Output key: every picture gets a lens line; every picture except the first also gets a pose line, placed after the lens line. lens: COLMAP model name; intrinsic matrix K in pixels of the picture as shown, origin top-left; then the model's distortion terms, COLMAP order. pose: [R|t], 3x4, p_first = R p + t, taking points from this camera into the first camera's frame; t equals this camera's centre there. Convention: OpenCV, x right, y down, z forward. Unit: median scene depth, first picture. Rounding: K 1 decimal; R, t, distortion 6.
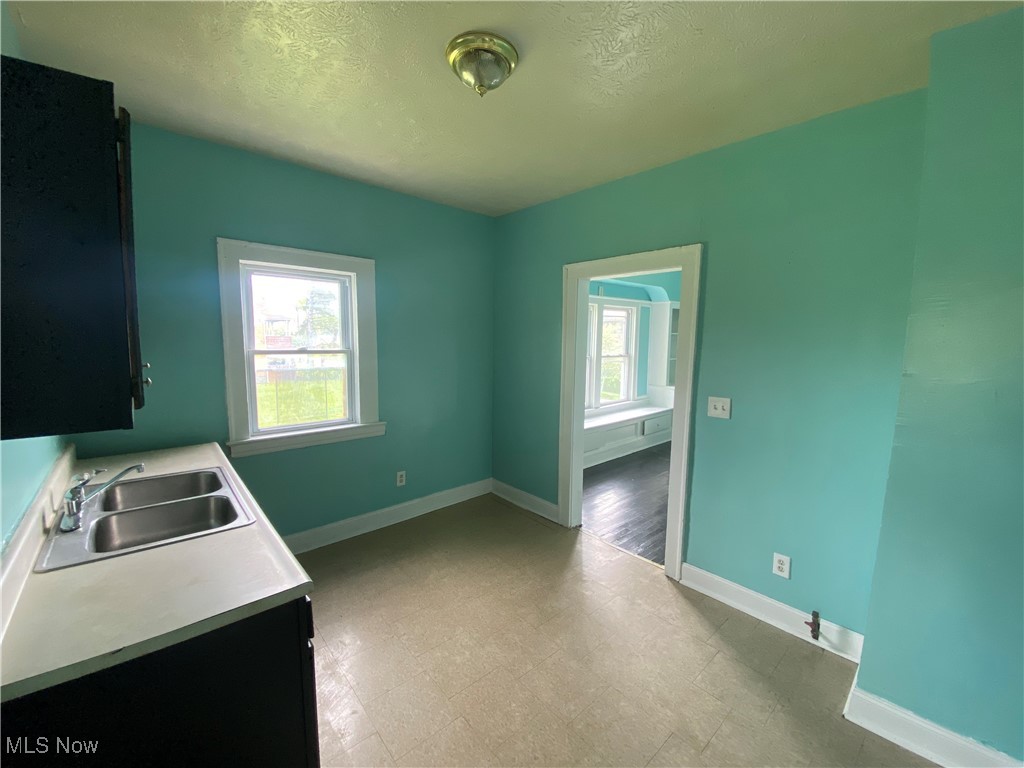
lens RADIAL K [[418.5, 0, 512.0], [0, 418.5, 384.0], [0, 0, 1]] dist [0.074918, -0.040844]
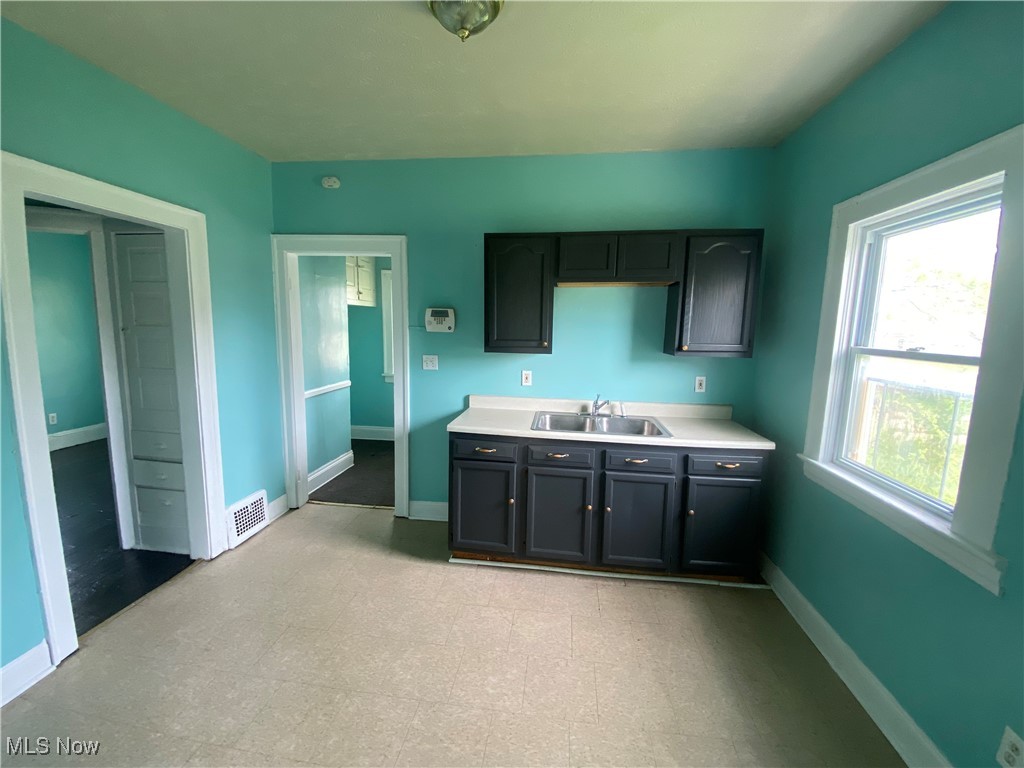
lens RADIAL K [[426.2, 0, 512.0], [0, 426.2, 384.0], [0, 0, 1]] dist [0.002115, 0.000119]
pose [[-0.756563, 0.057154, -0.651419, 0.137798], [-0.106585, 0.972073, 0.209076, -0.050708], [0.645176, 0.227611, -0.729343, 0.549167]]
